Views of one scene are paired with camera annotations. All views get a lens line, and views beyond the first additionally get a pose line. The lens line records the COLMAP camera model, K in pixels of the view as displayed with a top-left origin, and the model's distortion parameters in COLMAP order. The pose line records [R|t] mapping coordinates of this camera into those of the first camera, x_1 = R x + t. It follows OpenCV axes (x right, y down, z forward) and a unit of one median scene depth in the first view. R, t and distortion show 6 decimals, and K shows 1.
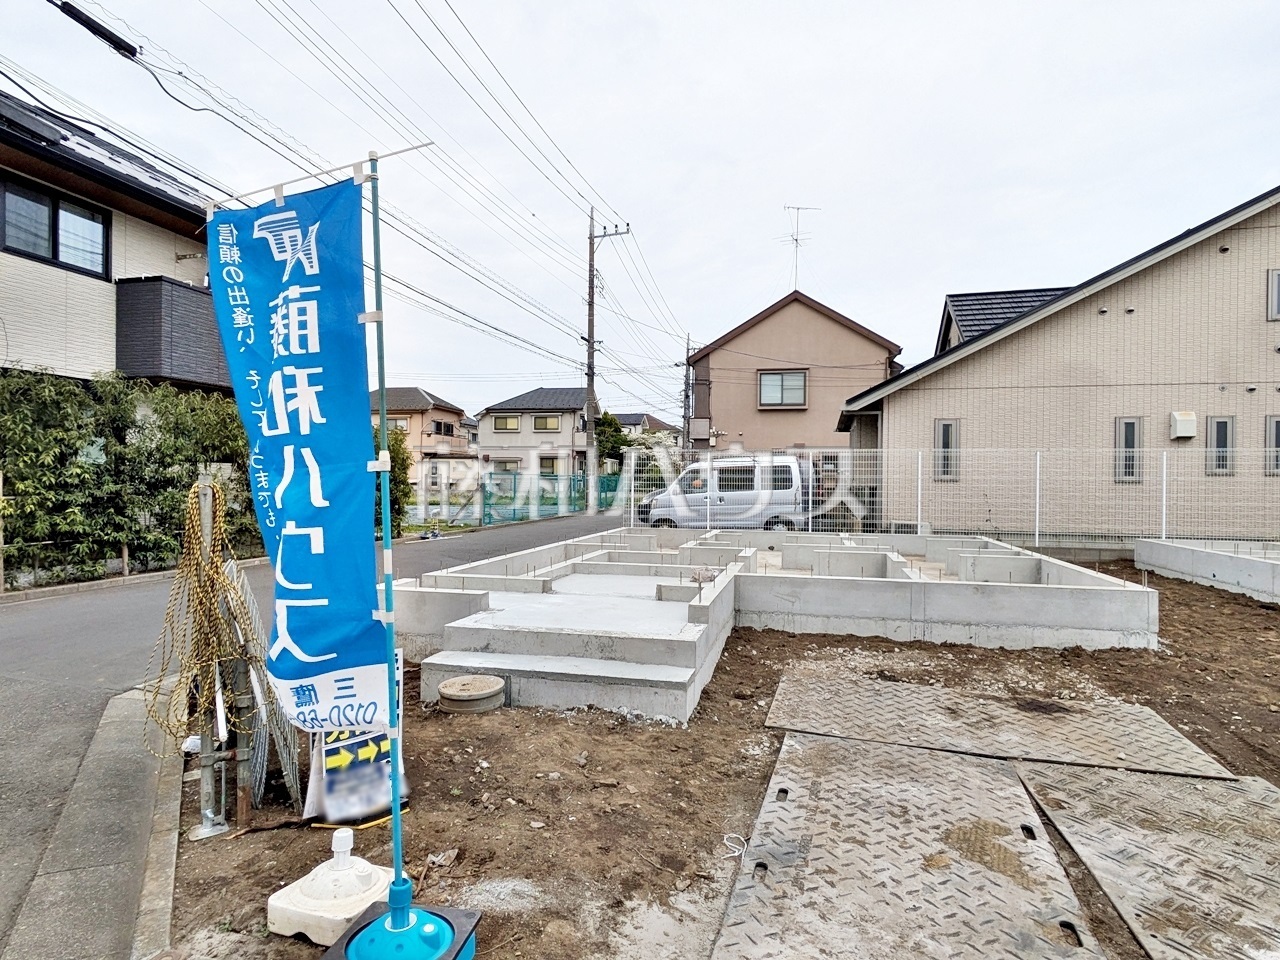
lens RADIAL K [[712.1, 0, 638.7], [0, 712.1, 483.8], [0, 0, 1]] dist [-0.000730, 0.000383]
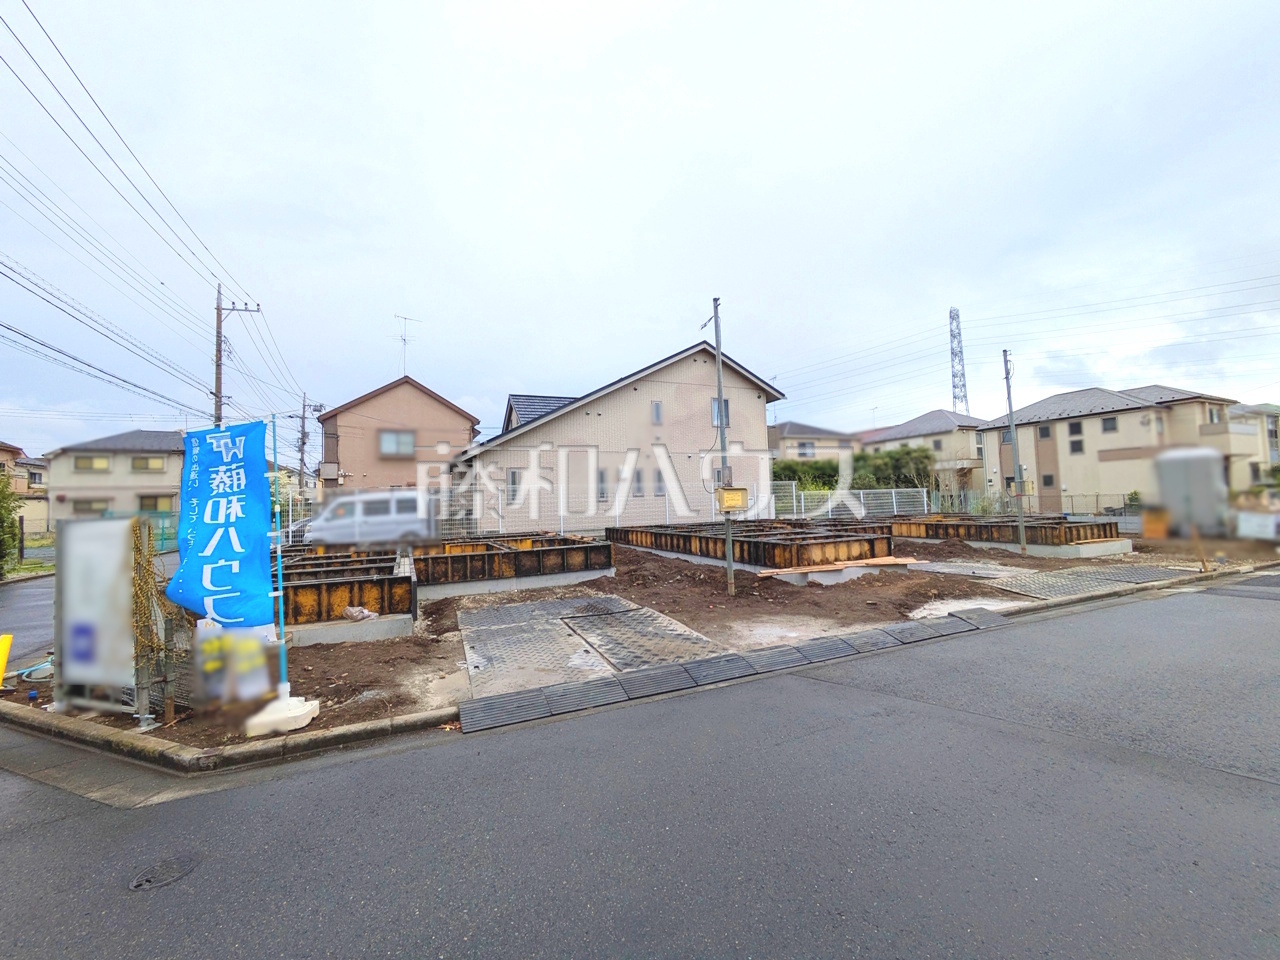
lens RADIAL K [[505.2, 0, 639.3], [0, 505.2, 476.8], [0, 0, 1]] dist [-0.002014, 0.002950]
pose [[0.780687, -0.001503, 0.624921, -0.091263], [0.040646, 0.998002, -0.048378, 0.001813], [-0.623599, 0.063169, 0.779188, -0.137561]]
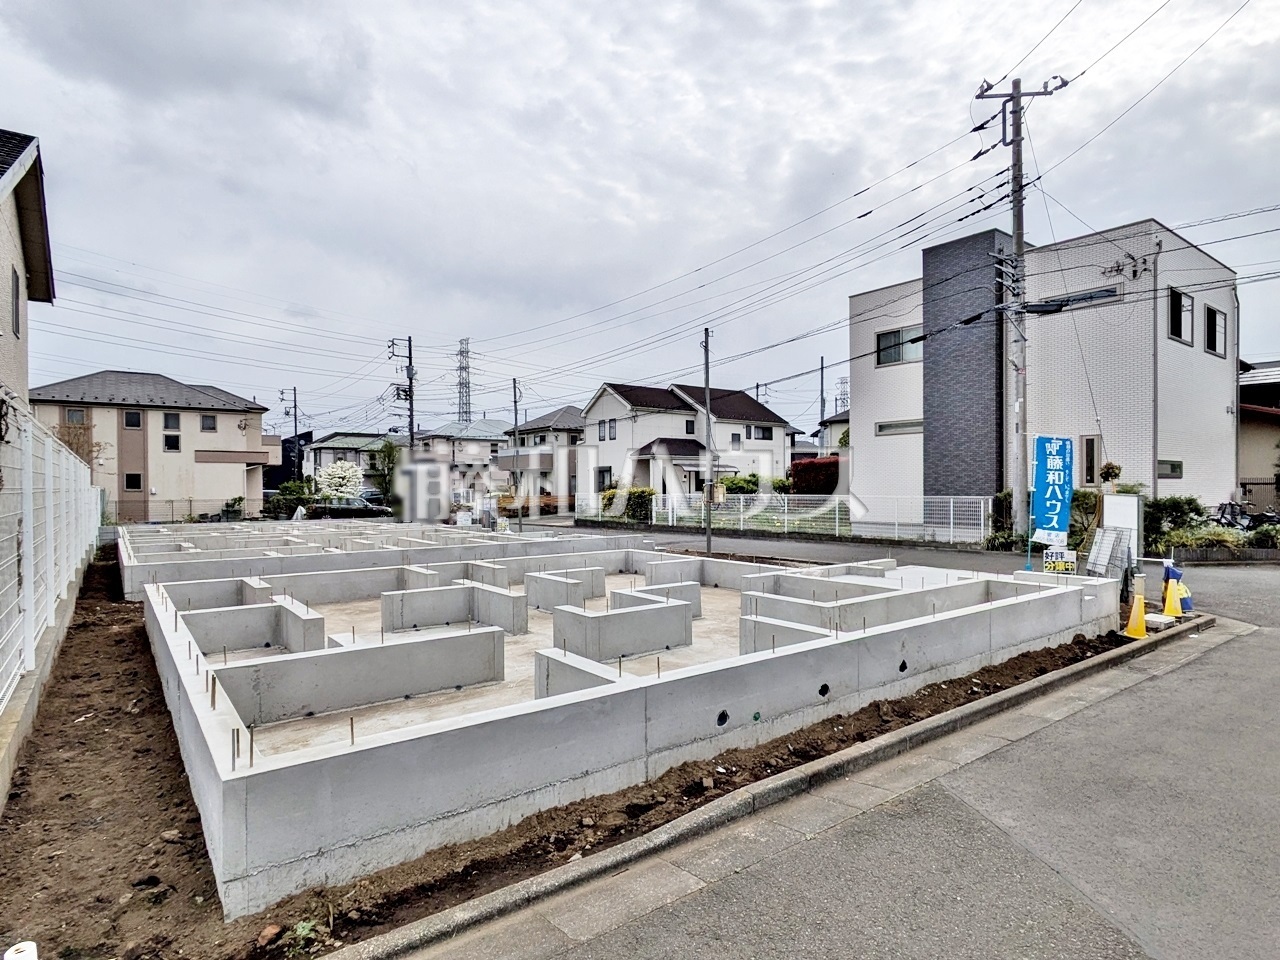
lens RADIAL K [[704.4, 0, 653.3], [0, 704.4, 490.8], [0, 0, 1]] dist [0.000718, 0.001782]
pose [[-0.782177, -0.009270, 0.622988, -0.216543], [-0.000060, 0.999890, 0.014802, -0.014689], [-0.623056, 0.011541, -0.782092, 1.045868]]
